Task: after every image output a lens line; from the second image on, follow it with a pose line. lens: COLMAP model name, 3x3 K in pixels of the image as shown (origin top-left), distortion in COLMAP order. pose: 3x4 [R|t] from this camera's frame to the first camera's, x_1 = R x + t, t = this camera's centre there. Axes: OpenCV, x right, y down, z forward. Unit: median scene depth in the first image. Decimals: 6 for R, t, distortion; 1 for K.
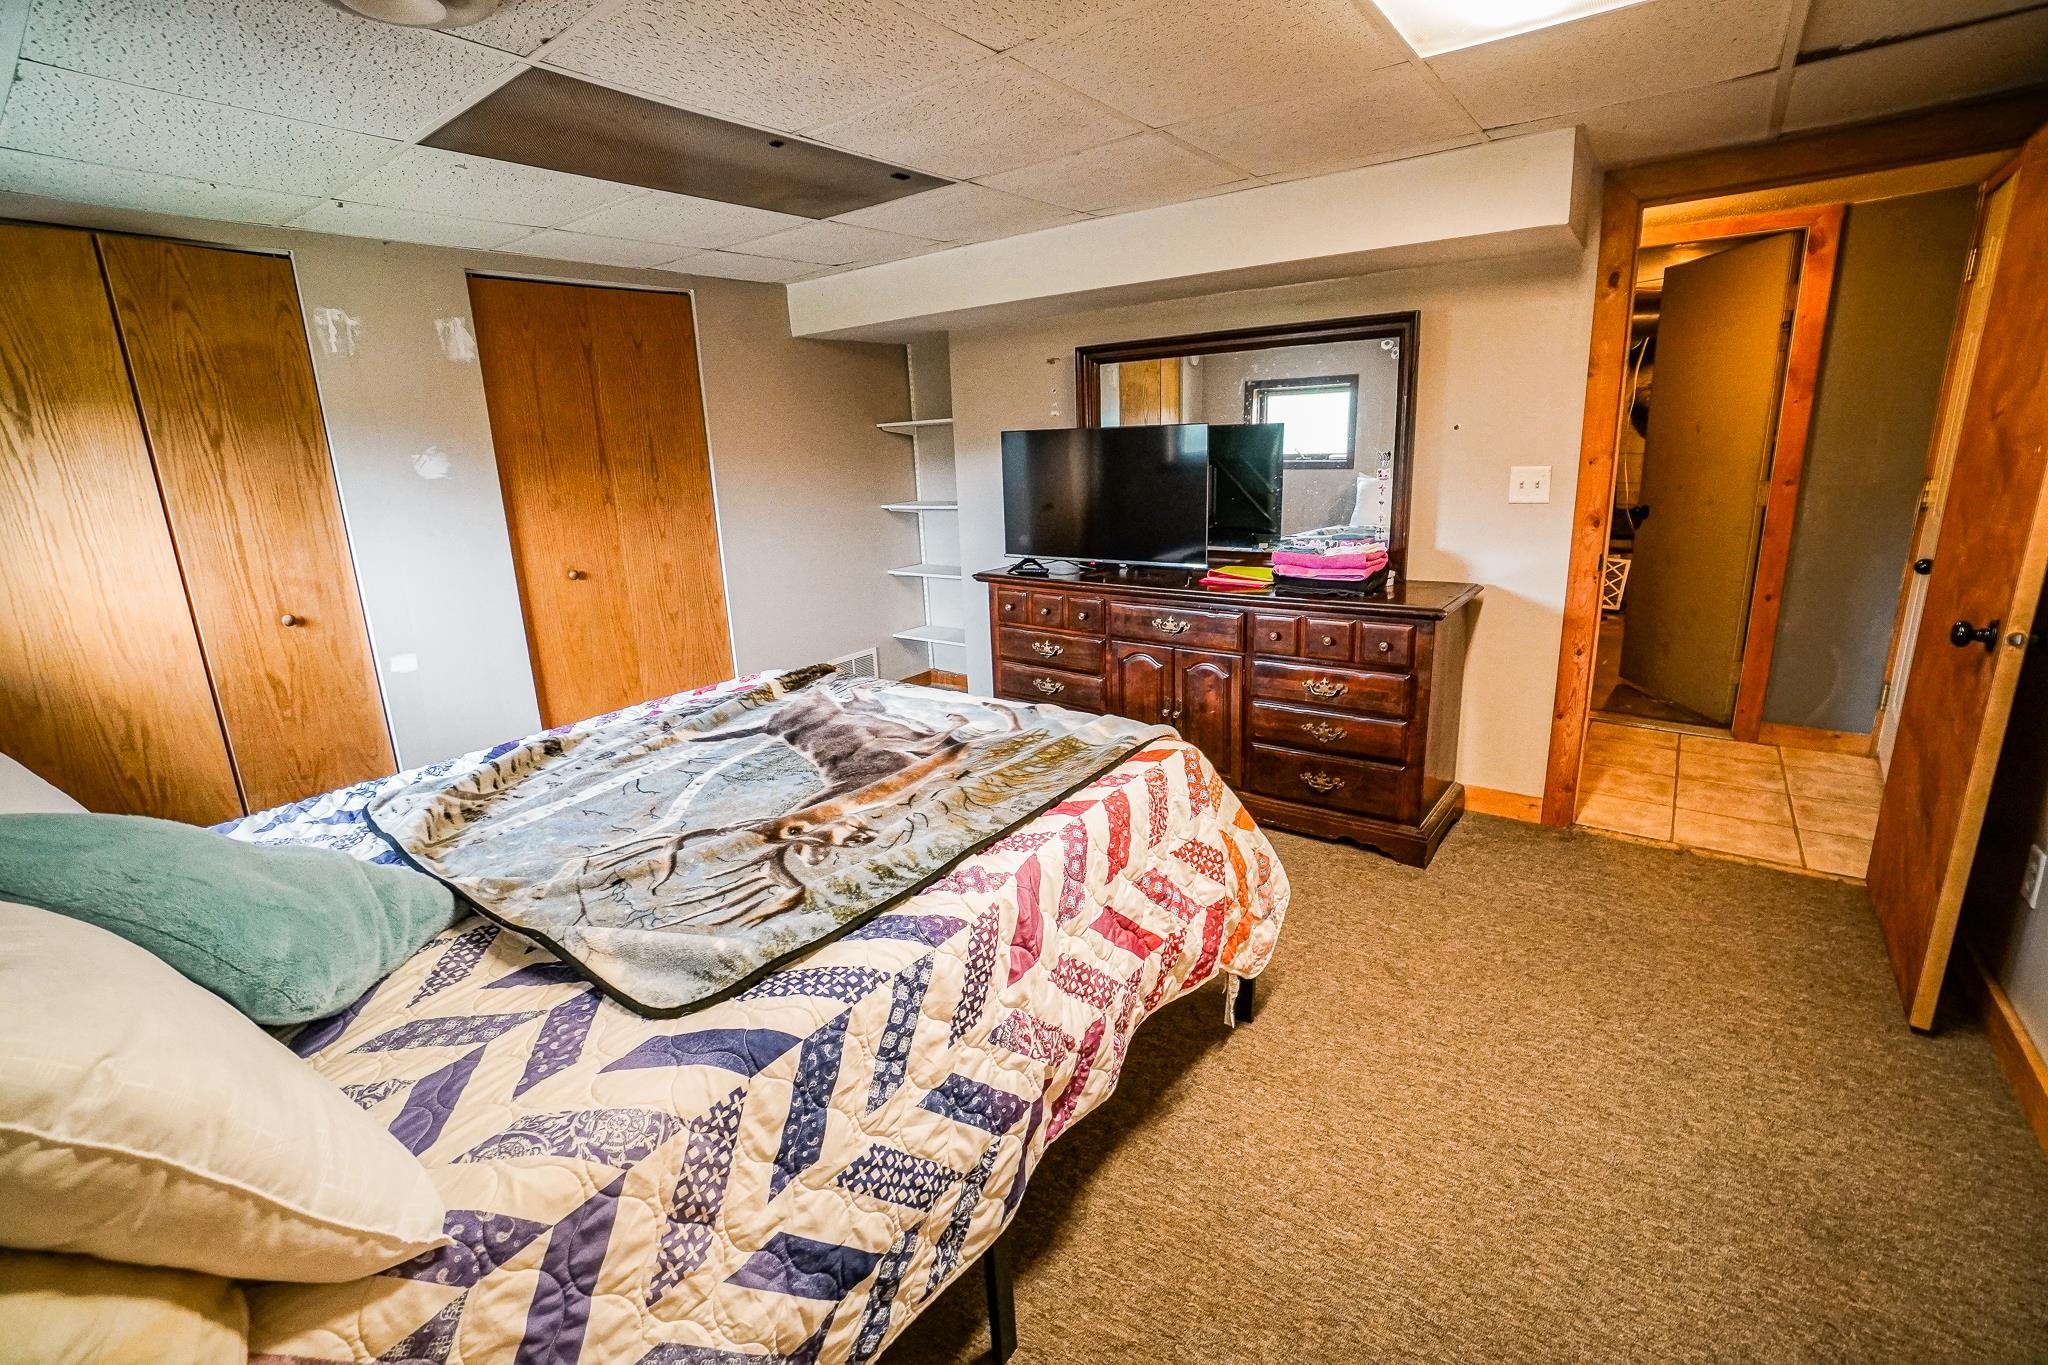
lens RADIAL K [[904.8, 0, 1003.5], [0, 904.8, 662.2], [0, 0, 1]] dist [-0.067638, 0.027518]
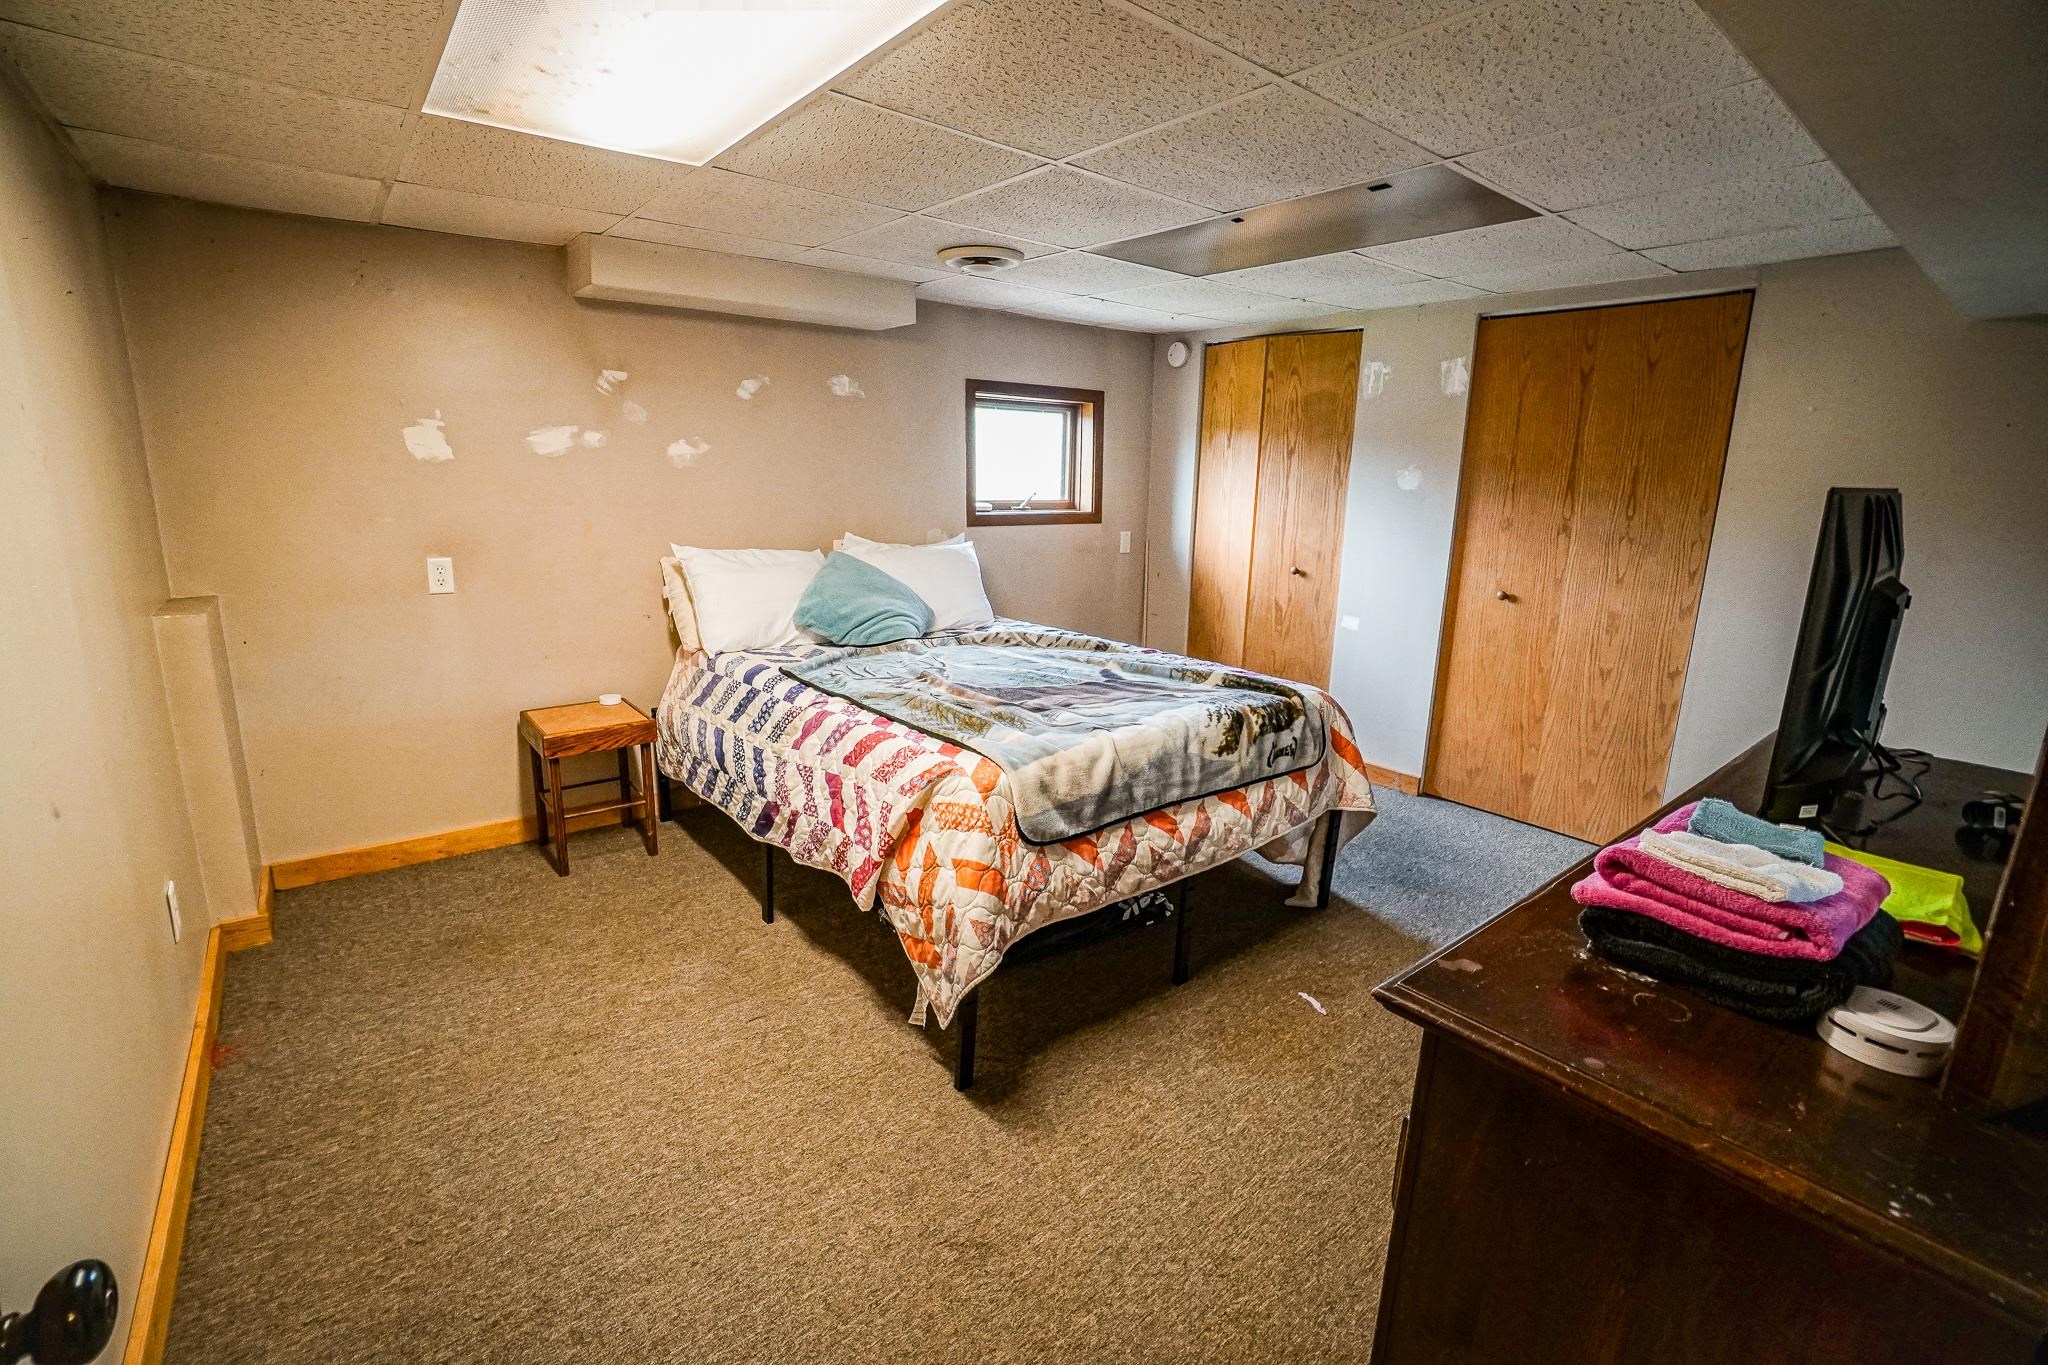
lens RADIAL K [[904.8, 0, 1003.5], [0, 904.8, 662.2], [0, 0, 1]] dist [-0.067638, 0.027518]
pose [[-0.247469, 0.243083, -0.937907, 0.760125], [-0.244316, 0.921080, 0.303185, -0.232624], [0.937587, 0.304175, -0.168549, 0.771597]]
